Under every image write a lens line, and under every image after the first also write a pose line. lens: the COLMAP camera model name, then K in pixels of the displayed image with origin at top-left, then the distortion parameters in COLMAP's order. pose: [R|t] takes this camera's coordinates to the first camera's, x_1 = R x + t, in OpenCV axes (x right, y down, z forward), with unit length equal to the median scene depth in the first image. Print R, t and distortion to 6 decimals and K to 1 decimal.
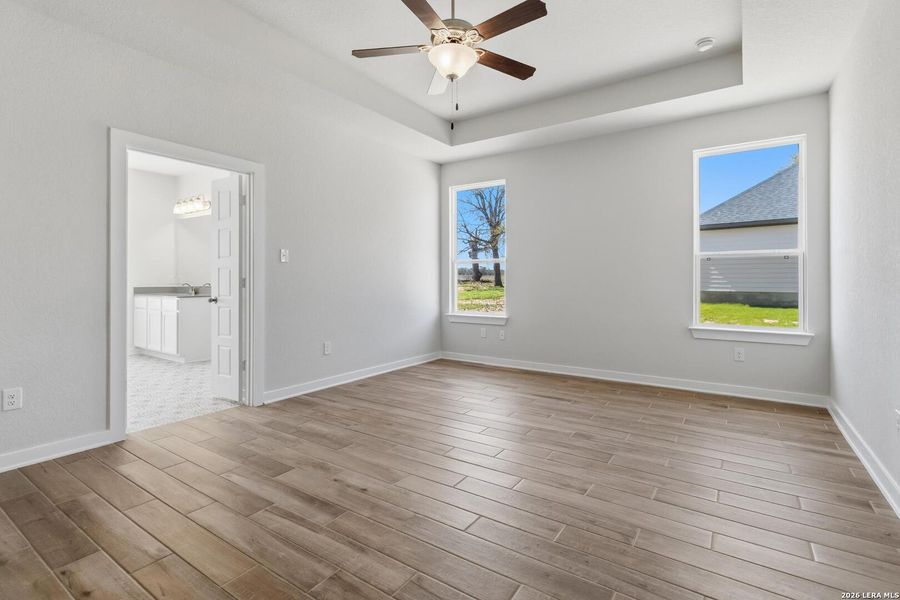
lens RADIAL K [[423.0, 0, 453.8], [0, 423.0, 284.6], [0, 0, 1]] dist [0.002163, 0.000542]
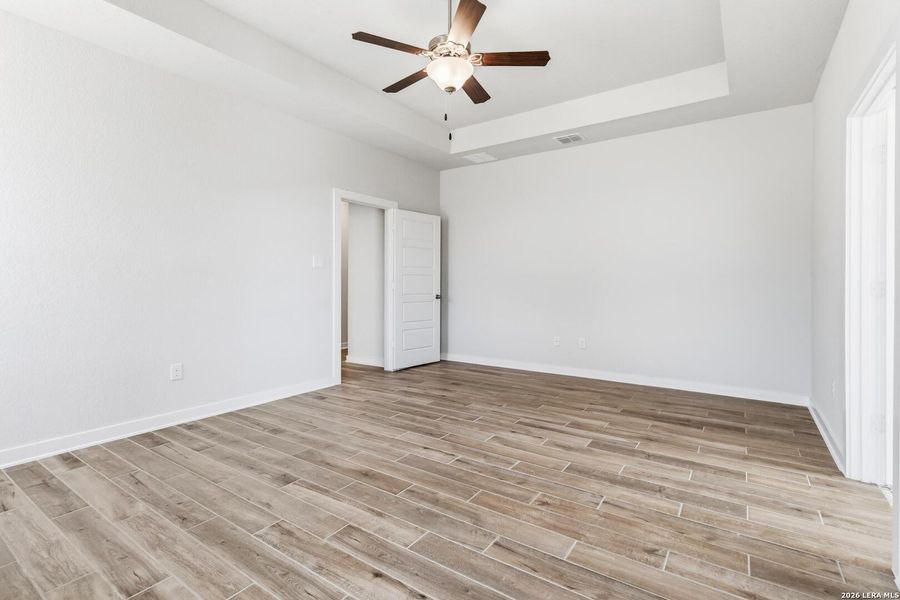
lens RADIAL K [[423.0, 0, 453.8], [0, 423.0, 284.6], [0, 0, 1]] dist [0.002163, 0.000542]
pose [[-0.999975, -0.001066, 0.006951, -0.016012], [-0.000999, 0.999953, 0.009633, -0.015723], [-0.006961, 0.009626, -0.999929, 1.752370]]
